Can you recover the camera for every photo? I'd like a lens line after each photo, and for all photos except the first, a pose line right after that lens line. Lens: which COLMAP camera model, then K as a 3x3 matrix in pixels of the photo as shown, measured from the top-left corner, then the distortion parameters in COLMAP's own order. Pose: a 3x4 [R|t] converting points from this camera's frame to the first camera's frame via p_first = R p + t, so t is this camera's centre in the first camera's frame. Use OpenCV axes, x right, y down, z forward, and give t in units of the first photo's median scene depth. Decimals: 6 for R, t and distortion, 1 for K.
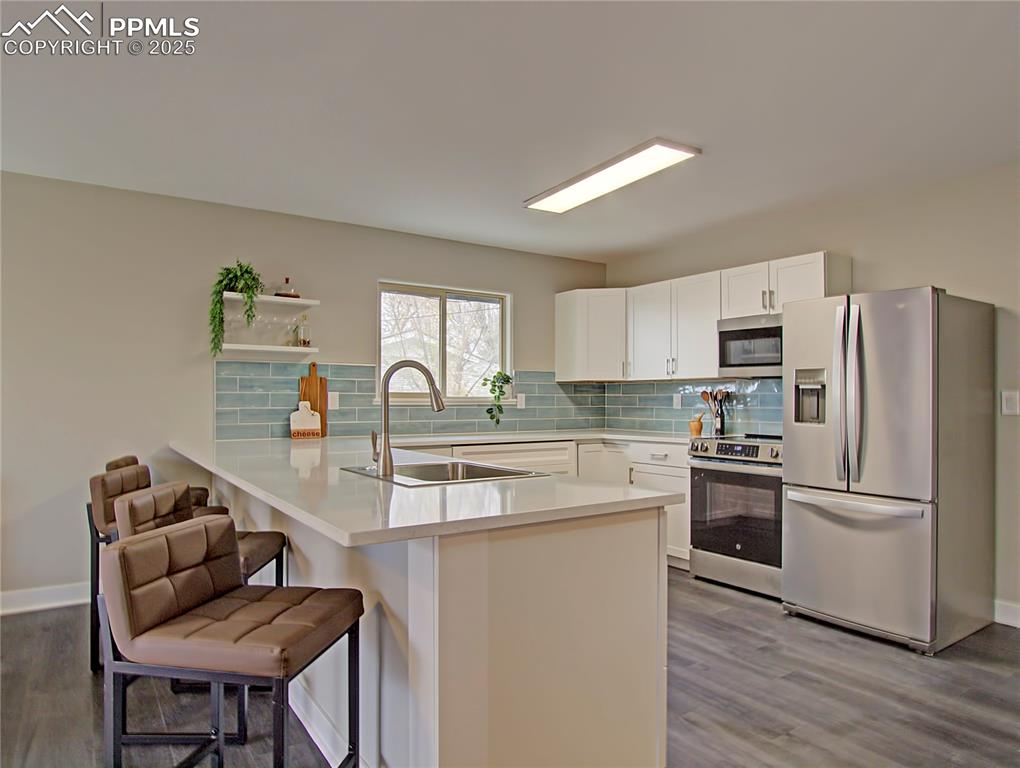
lens RADIAL K [[647.2, 0, 512.5], [0, 647.2, 391.7], [0, 0, 1]] dist [-0.019686, 0.002924]
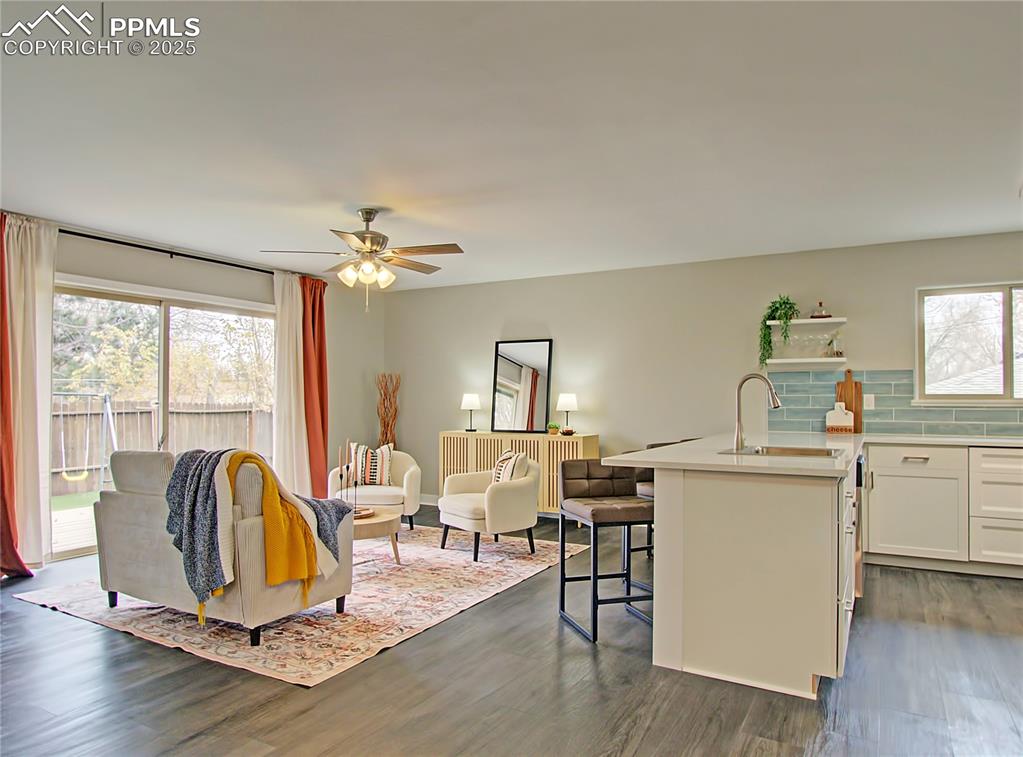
lens RADIAL K [[664.8, 0, 509.8], [0, 664.8, 389.3], [0, 0, 1]] dist [-0.025437, 0.001215]
pose [[0.448284, -0.016269, -0.893743, 0.496048], [0.008639, 0.999867, -0.013867, 0.002283], [0.893849, -0.001505, 0.448365, -0.093855]]
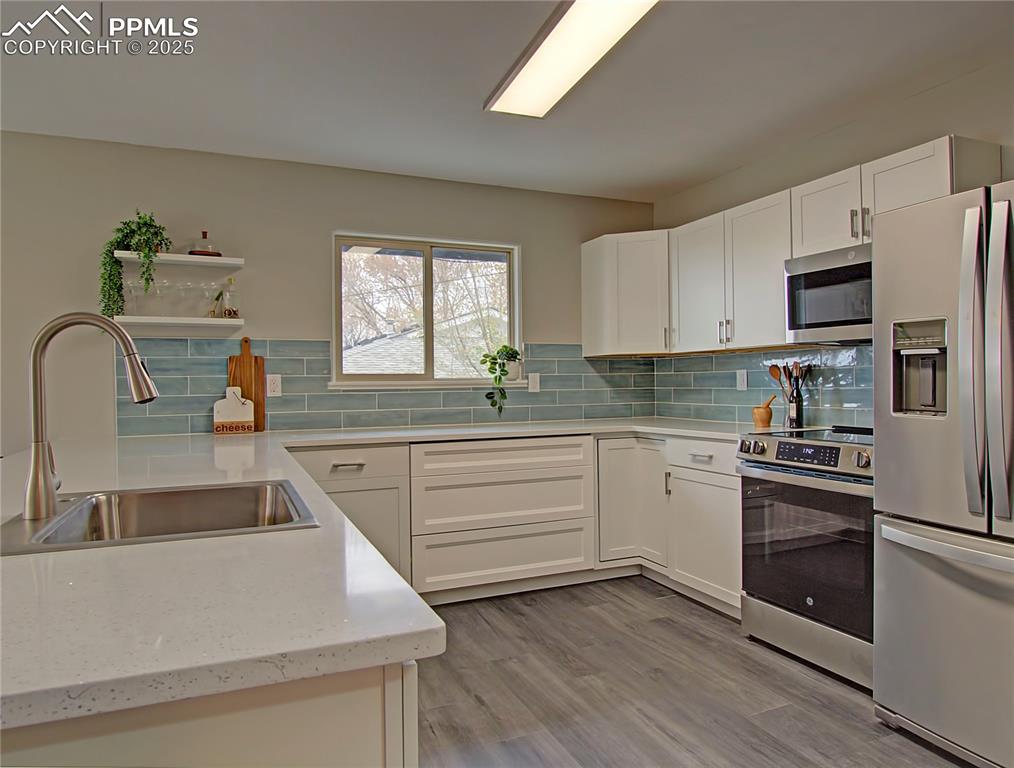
lens RADIAL K [[652.3, 0, 507.0], [0, 652.3, 384.0], [0, 0, 1]] dist [-0.024991, 0.000367]
pose [[0.982606, -0.013288, -0.185228, 0.157281], [0.016121, 0.999775, 0.013797, 0.005901], [0.185003, -0.016543, 0.982599, 0.274863]]
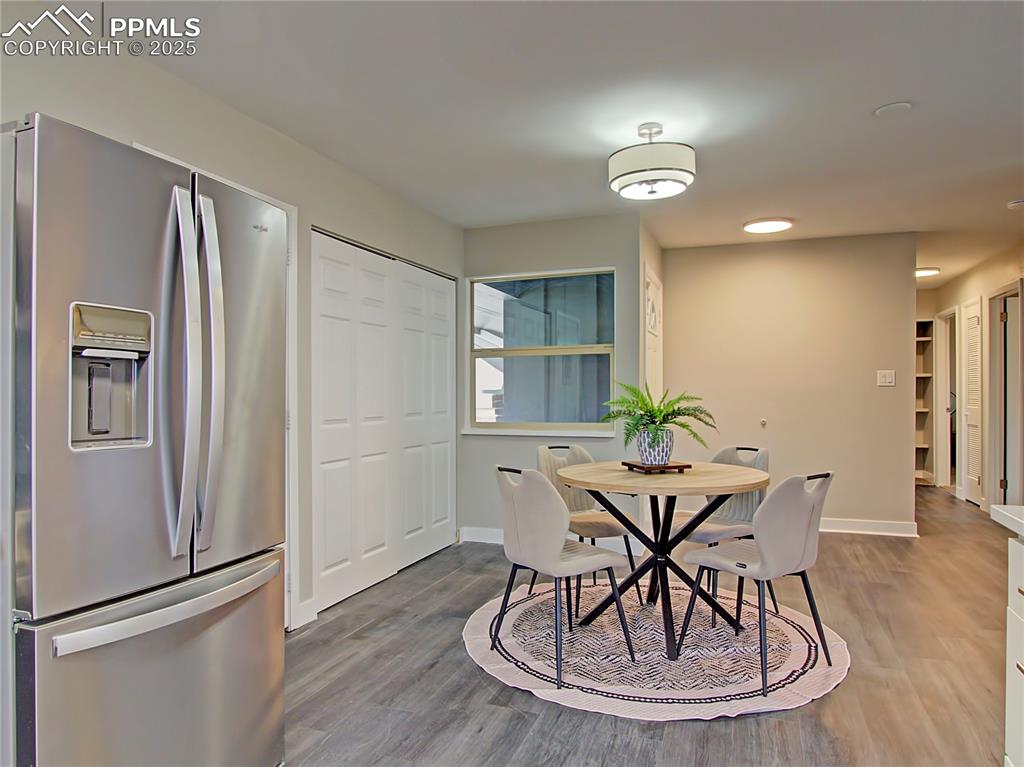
lens RADIAL K [[671.7, 0, 509.5], [0, 671.7, 390.4], [0, 0, 1]] dist [-0.025271, 0.000473]
pose [[-0.577985, 0.000551, 0.816047, -0.020499], [-0.005116, 0.999978, -0.004298, 0.012146], [-0.816031, -0.006659, -0.577969, 0.814426]]
